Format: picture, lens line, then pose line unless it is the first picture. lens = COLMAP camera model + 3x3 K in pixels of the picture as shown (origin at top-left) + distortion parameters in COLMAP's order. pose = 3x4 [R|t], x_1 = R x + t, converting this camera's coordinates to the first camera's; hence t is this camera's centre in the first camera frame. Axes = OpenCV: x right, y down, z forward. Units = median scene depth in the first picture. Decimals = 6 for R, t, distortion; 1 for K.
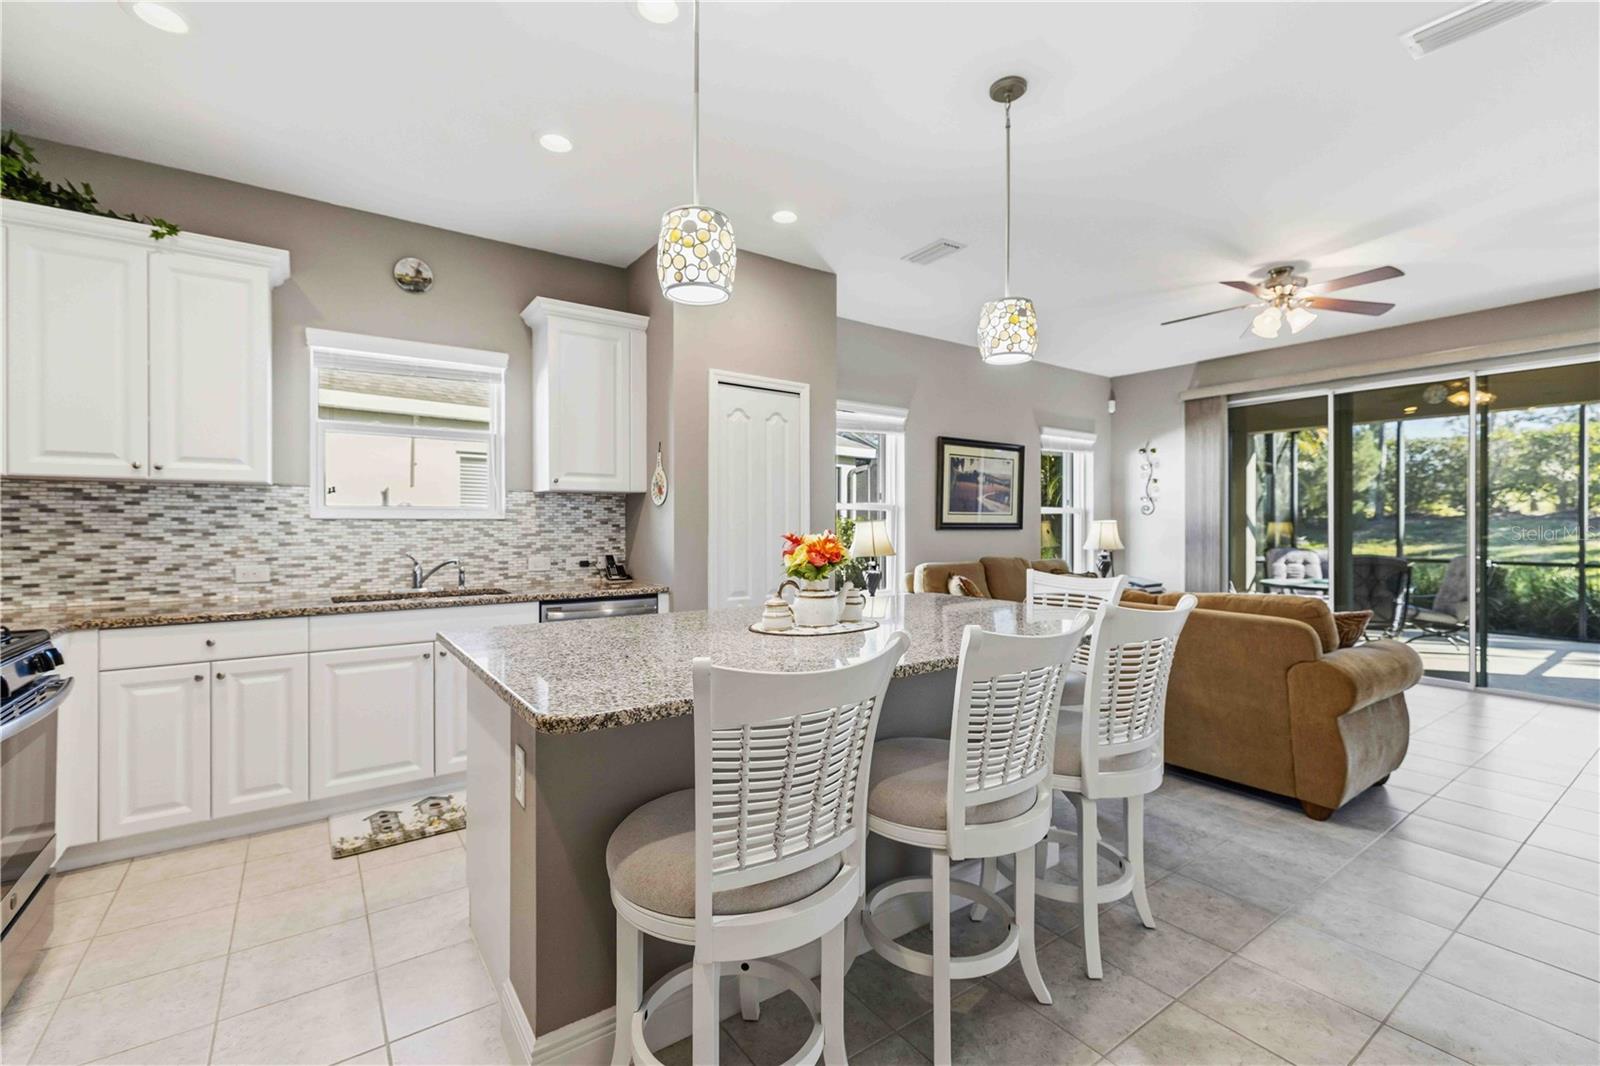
lens RADIAL K [[694.6, 0, 802.6], [0, 694.6, 525.5], [0, 0, 1]] dist [-0.000898, 0.001674]
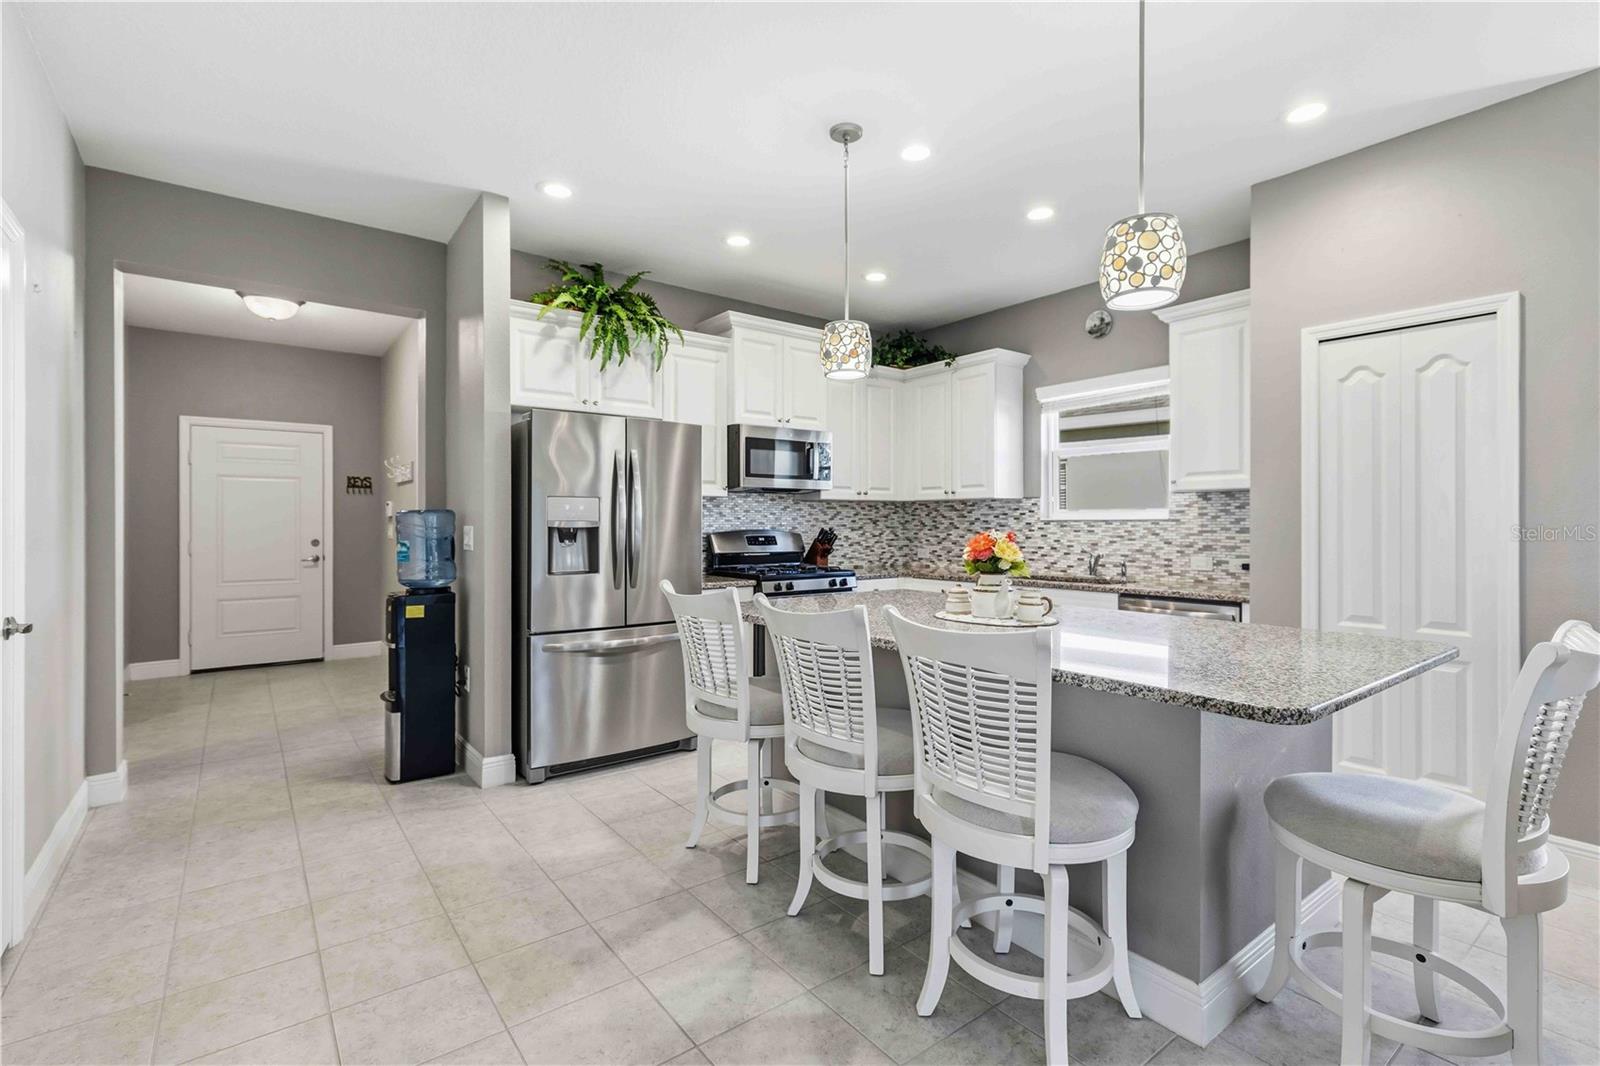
lens RADIAL K [[733.3, 0, 801.1], [0, 733.3, 523.9], [0, 0, 1]] dist [0.003557, -0.000129]
pose [[0.031966, -0.000448, -0.999489, 0.664222], [-0.002155, 0.999998, -0.000517, -0.000639], [0.999487, 0.002171, 0.031965, 0.384234]]
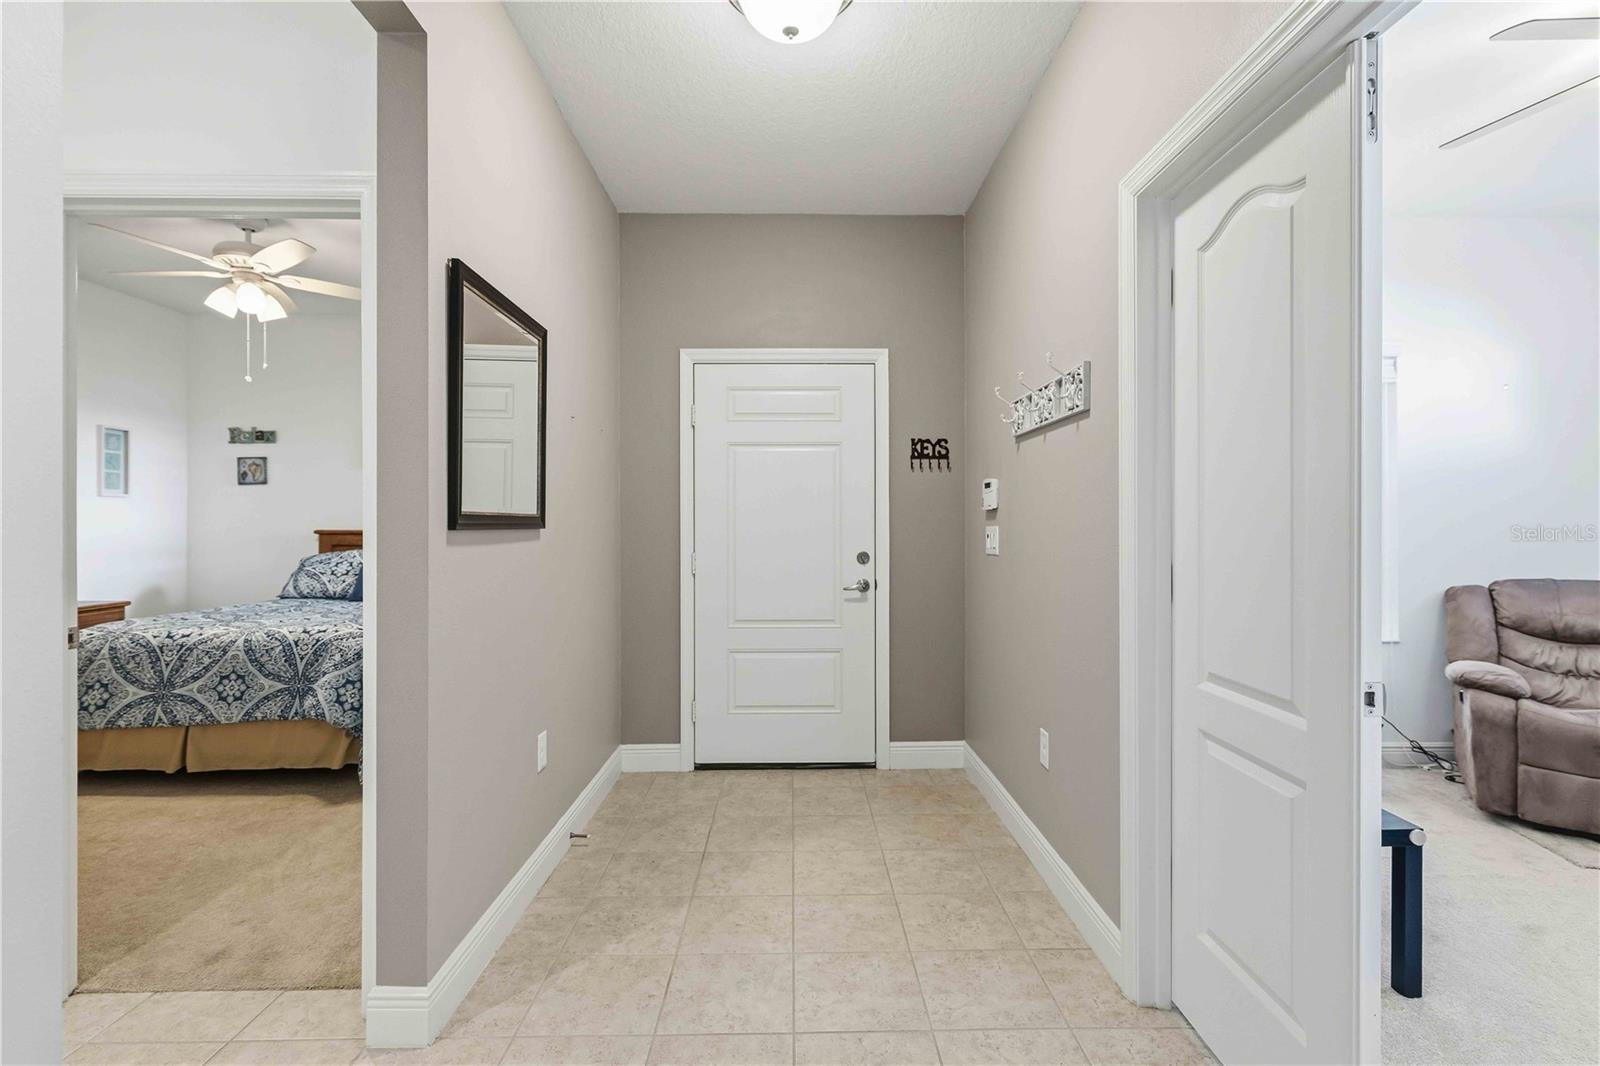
lens RADIAL K [[733.3, 0, 801.9], [0, 733.3, 525.1], [0, 0, 1]] dist [0.003557, -0.000129]
pose [[-0.567415, 0.000823, -0.823432, -0.209260], [-0.000096, 0.999999, 0.001066, 0.000411], [0.823432, 0.000684, -0.567414, -0.189752]]
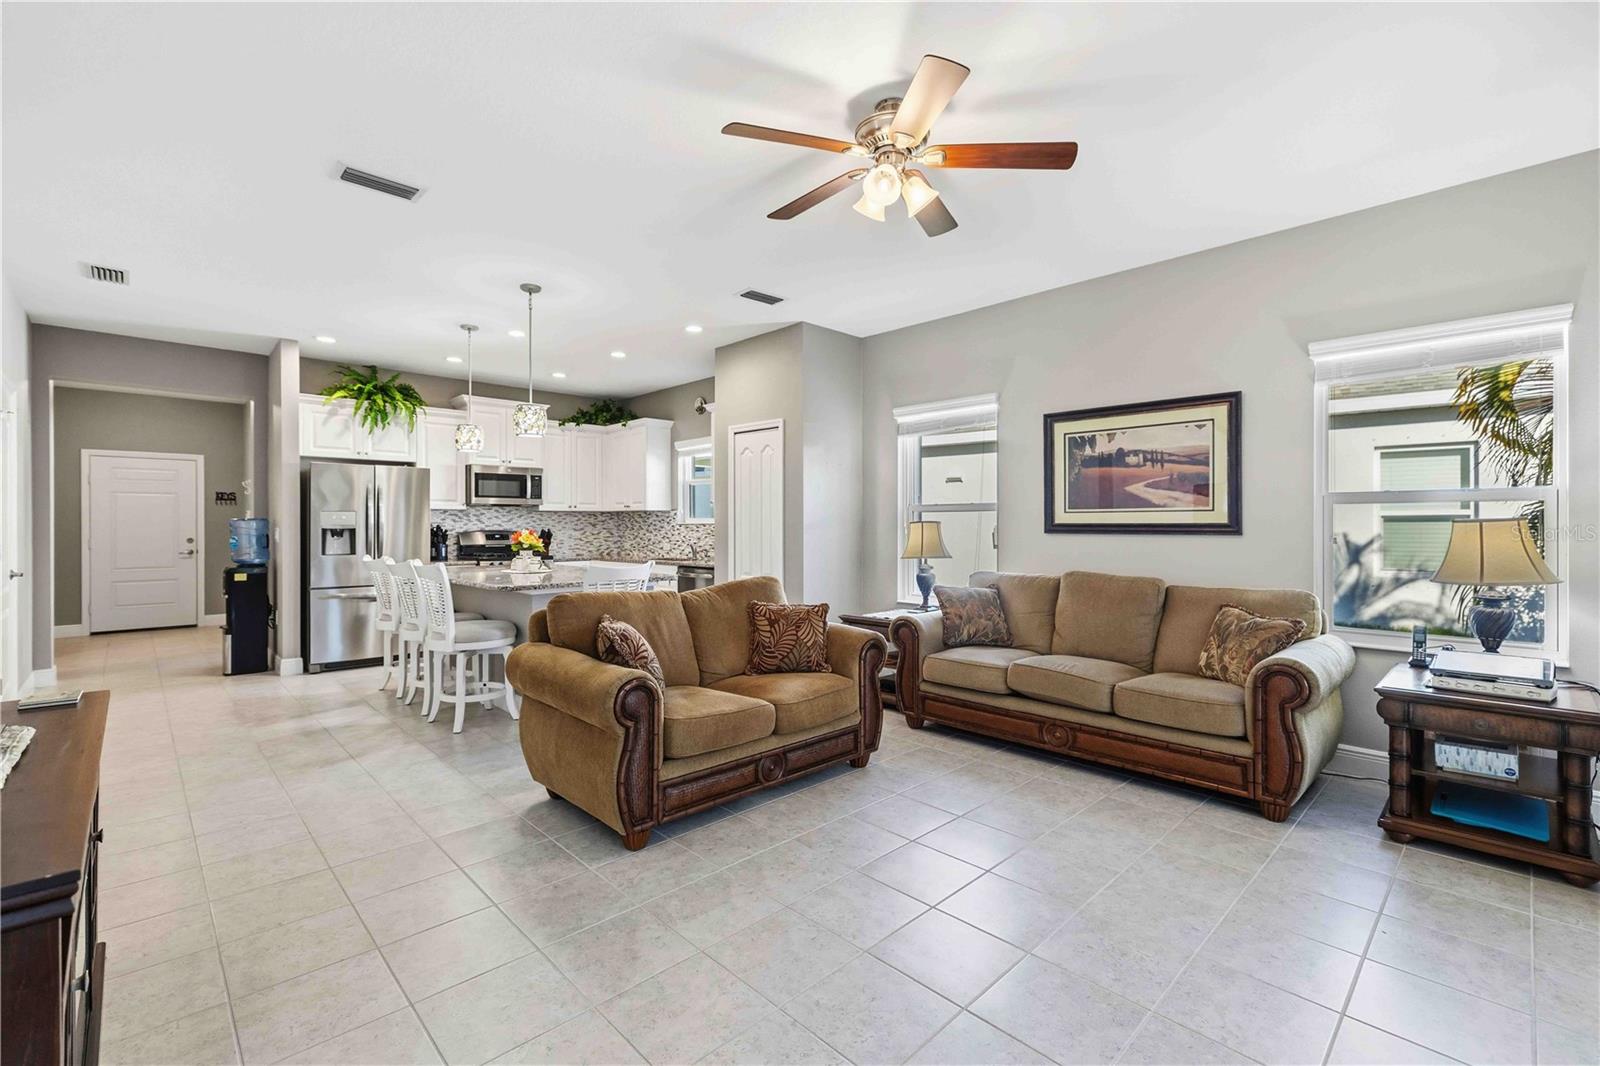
lens RADIAL K [[694.6, 0, 801.4], [0, 694.6, 528.6], [0, 0, 1]] dist [-0.000898, 0.001674]
pose [[0.147130, 0.002357, -0.989114, 1.380014], [-0.000837, 0.999997, 0.002258, -0.000117], [0.989117, 0.000496, 0.147131, 0.897295]]
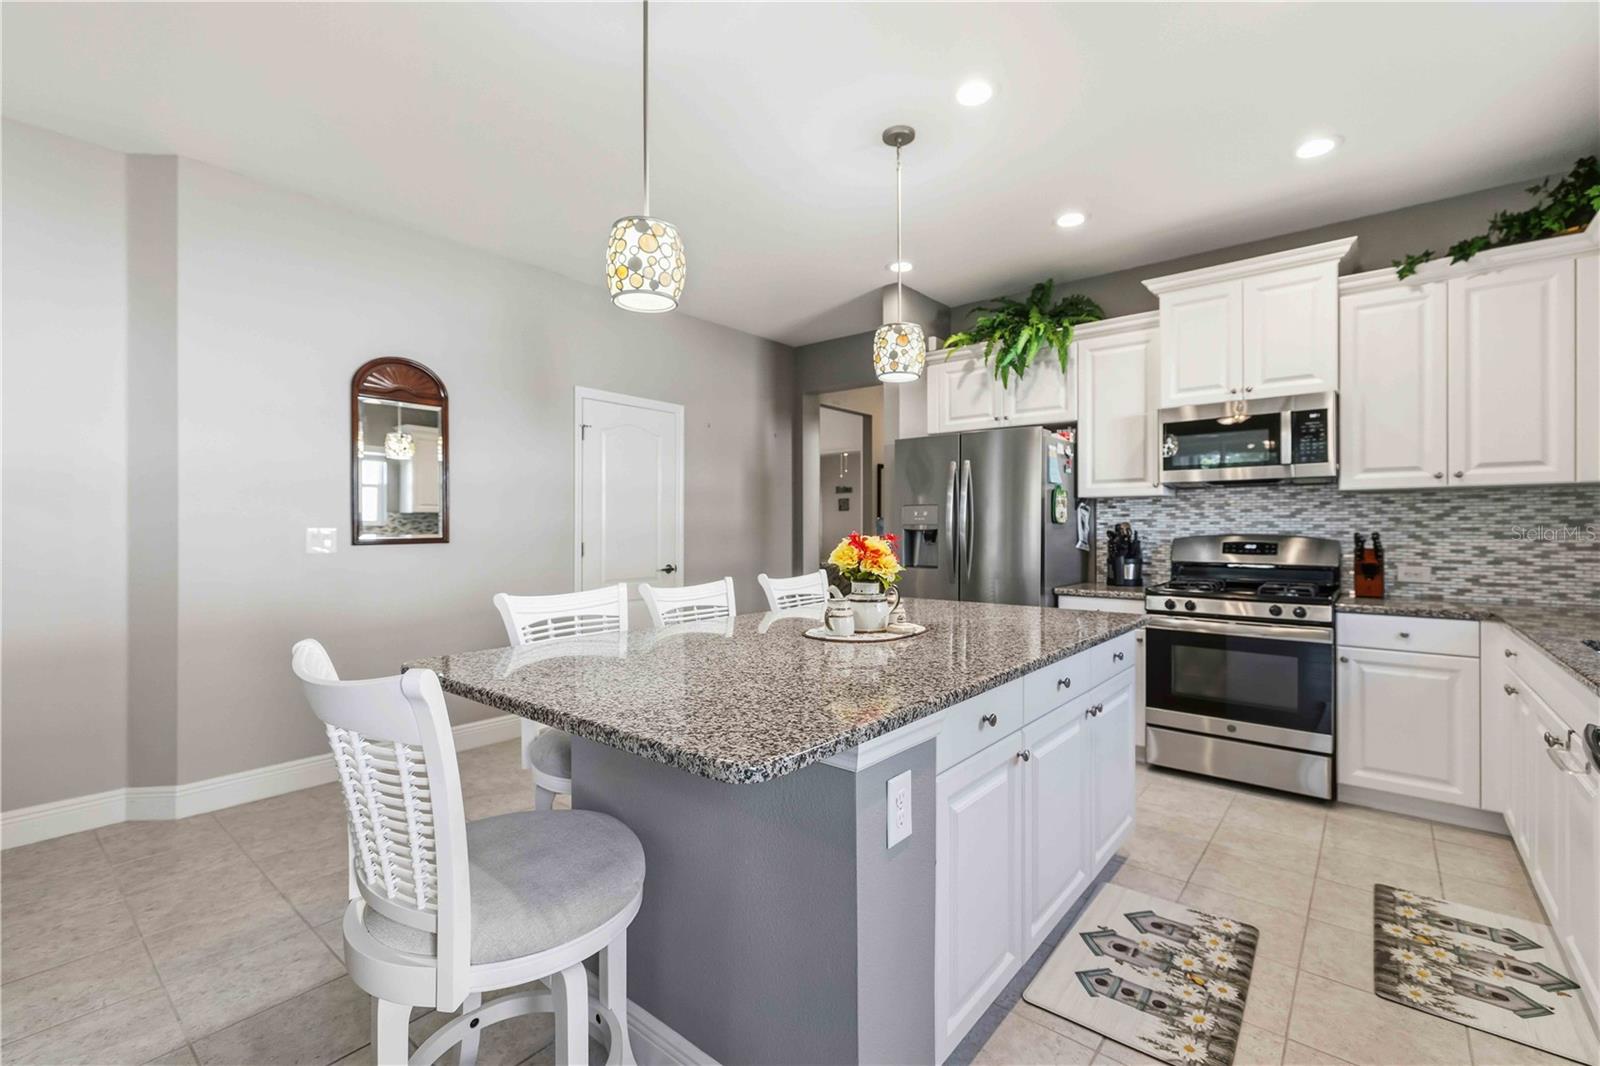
lens RADIAL K [[694.6, 0, 802.6], [0, 694.6, 528.0], [0, 0, 1]] dist [-0.000898, 0.001674]
pose [[-0.966797, -0.001154, -0.255541, 0.201328], [-0.001455, 0.999998, 0.000988, 0.000522], [0.255540, 0.001327, -0.966798, 1.102705]]
